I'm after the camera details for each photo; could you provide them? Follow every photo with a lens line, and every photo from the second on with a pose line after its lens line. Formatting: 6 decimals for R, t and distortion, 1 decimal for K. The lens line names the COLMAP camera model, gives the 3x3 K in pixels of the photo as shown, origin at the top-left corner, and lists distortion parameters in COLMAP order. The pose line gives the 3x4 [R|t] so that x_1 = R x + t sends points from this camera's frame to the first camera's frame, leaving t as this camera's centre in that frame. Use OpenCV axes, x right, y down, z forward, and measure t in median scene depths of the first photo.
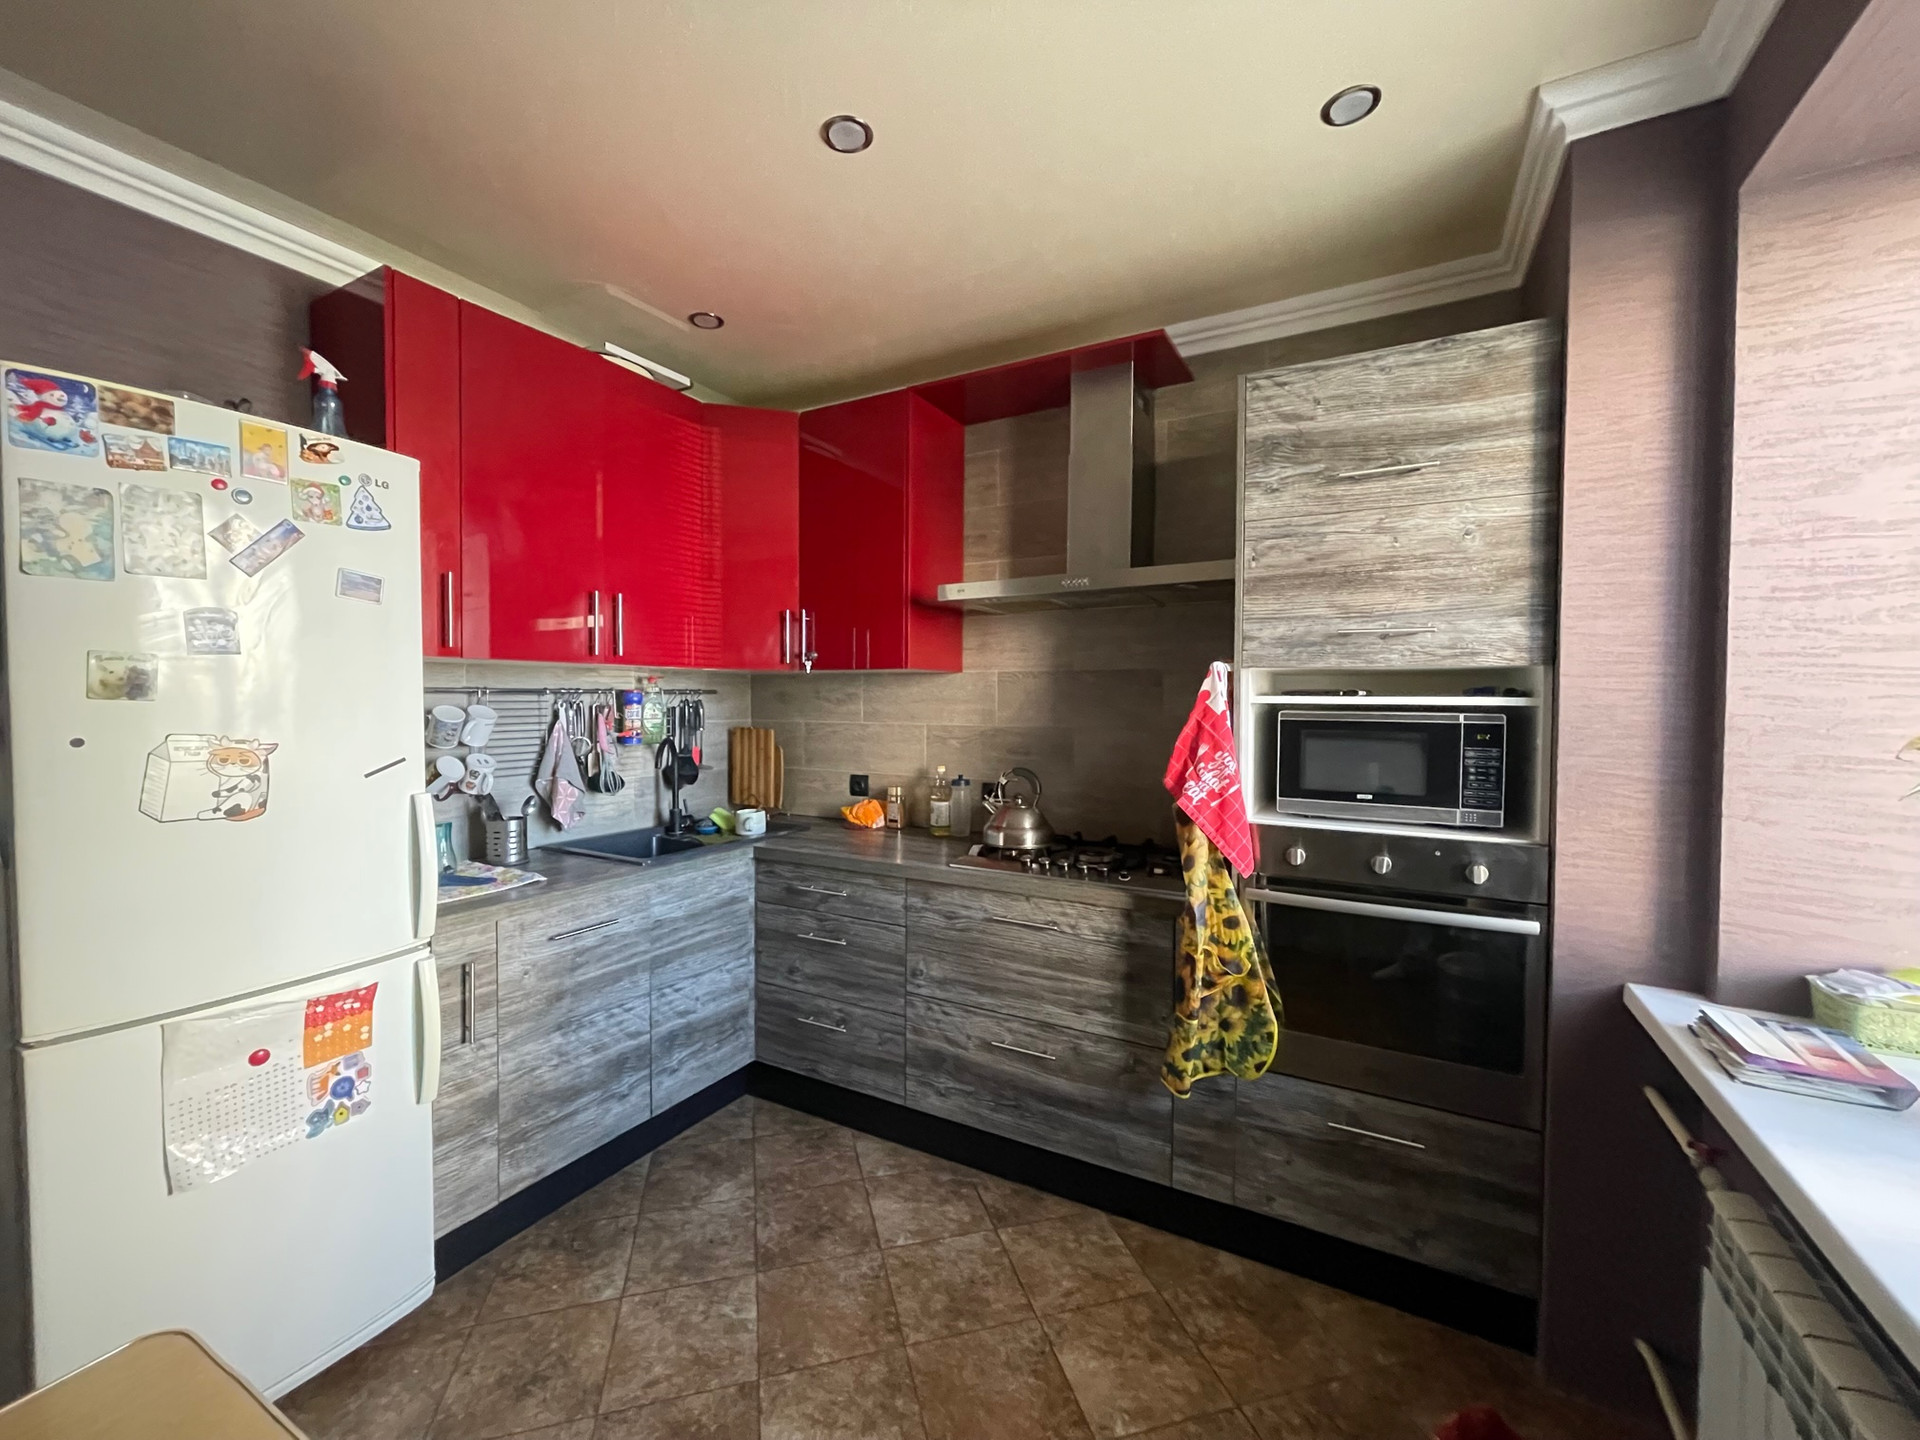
lens RADIAL K [[775.2, 0, 962.2], [0, 775.2, 716.8], [0, 0, 1]] dist [0.000715, 0.000524]
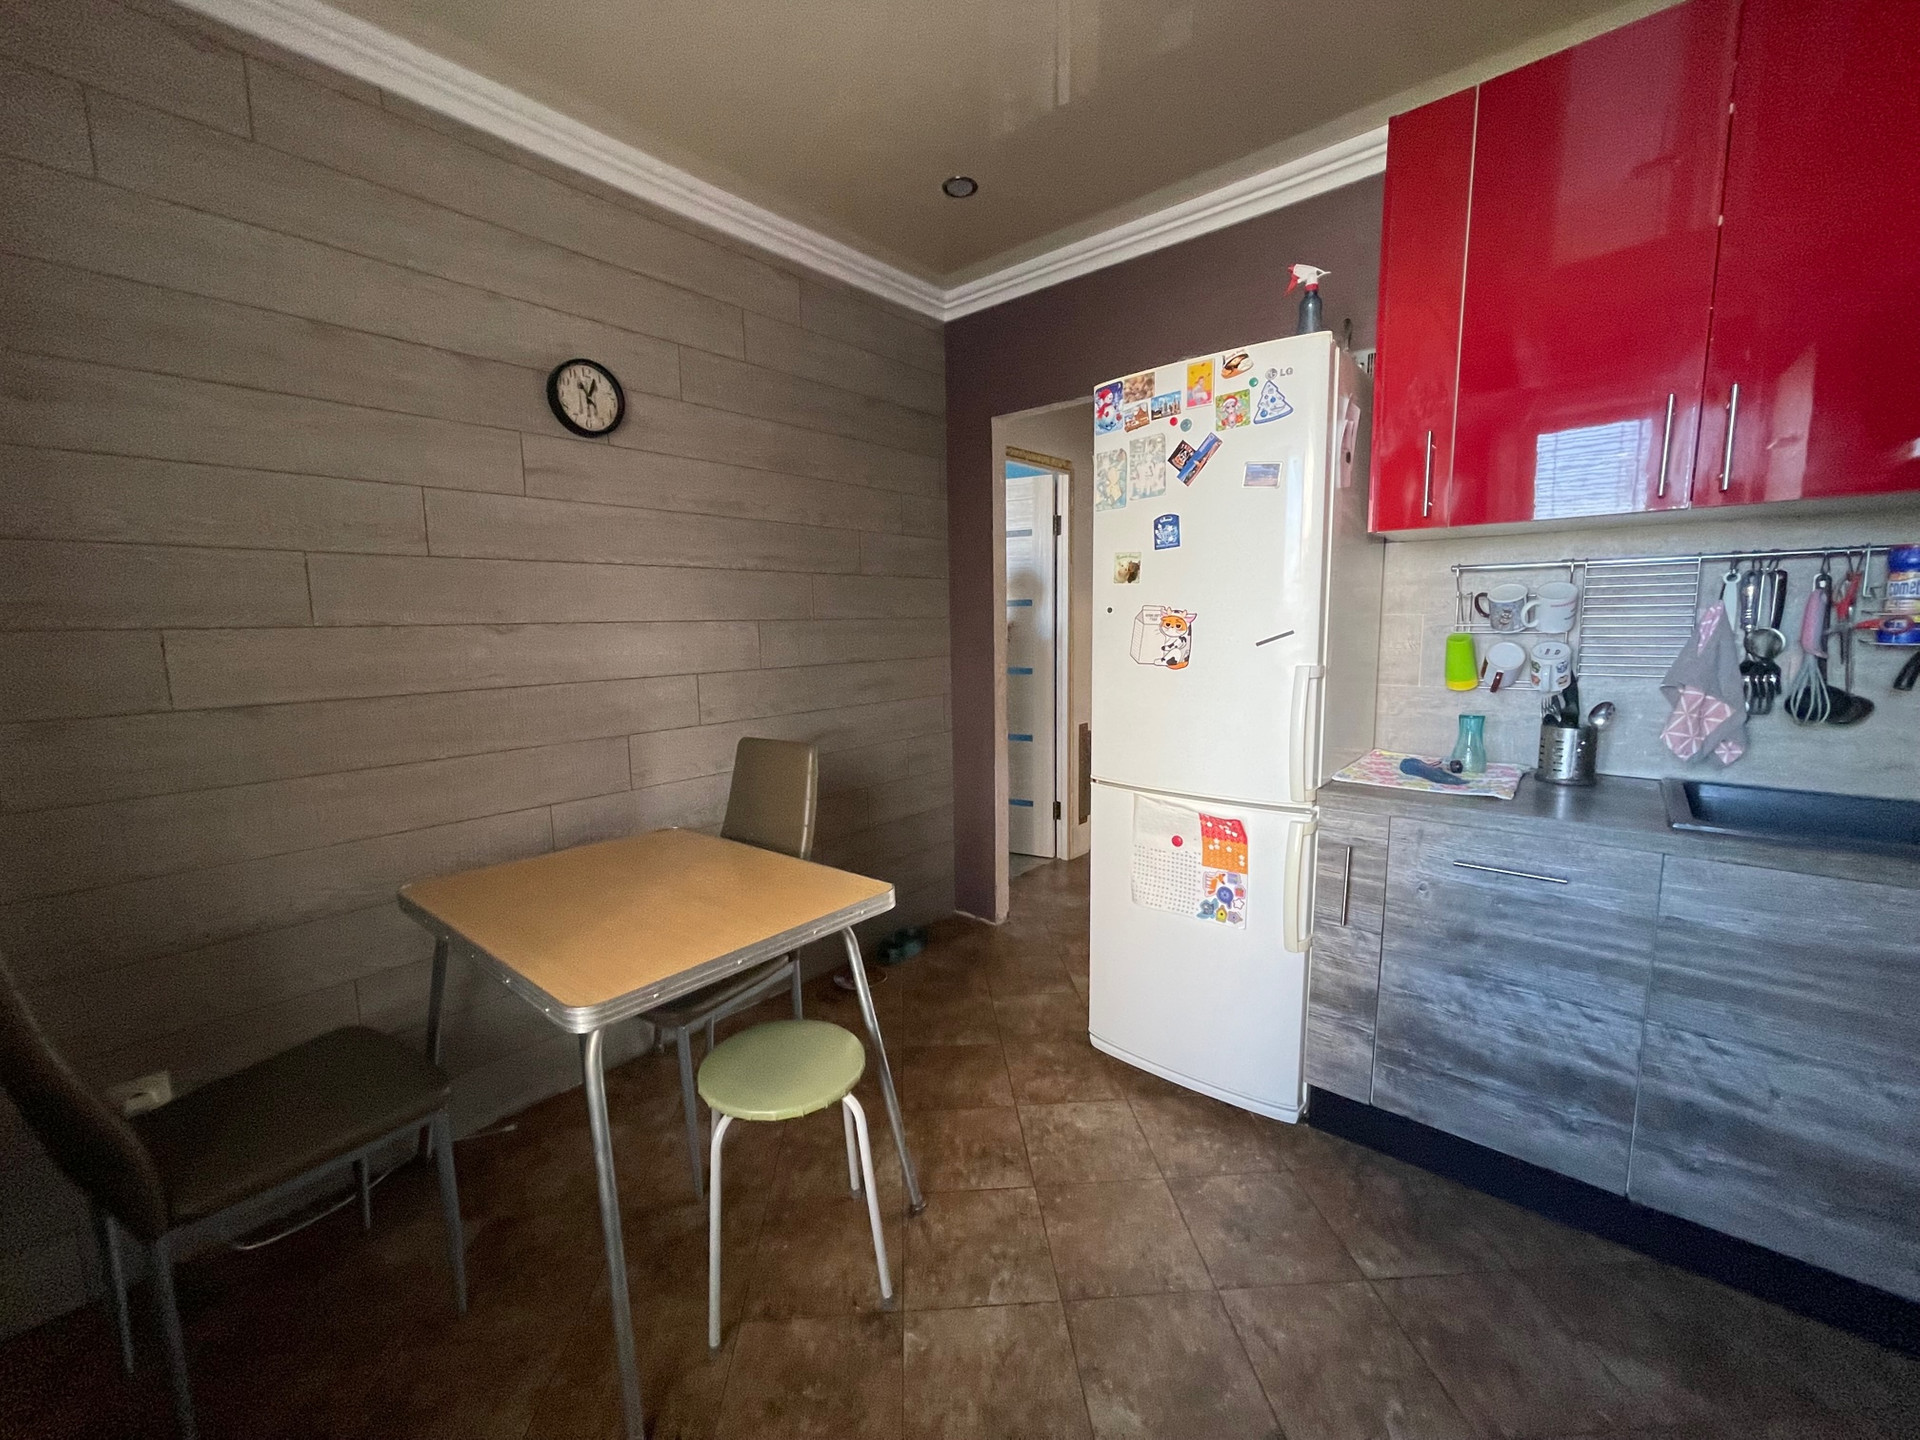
lens RADIAL K [[775.2, 0, 951.6], [0, 775.2, 718.0], [0, 0, 1]] dist [0.000715, 0.000524]
pose [[-0.202550, 0.122324, -0.971602, 0.449951], [-0.011410, 0.991806, 0.127246, 0.043730], [0.979206, 0.036860, -0.199494, 0.791498]]
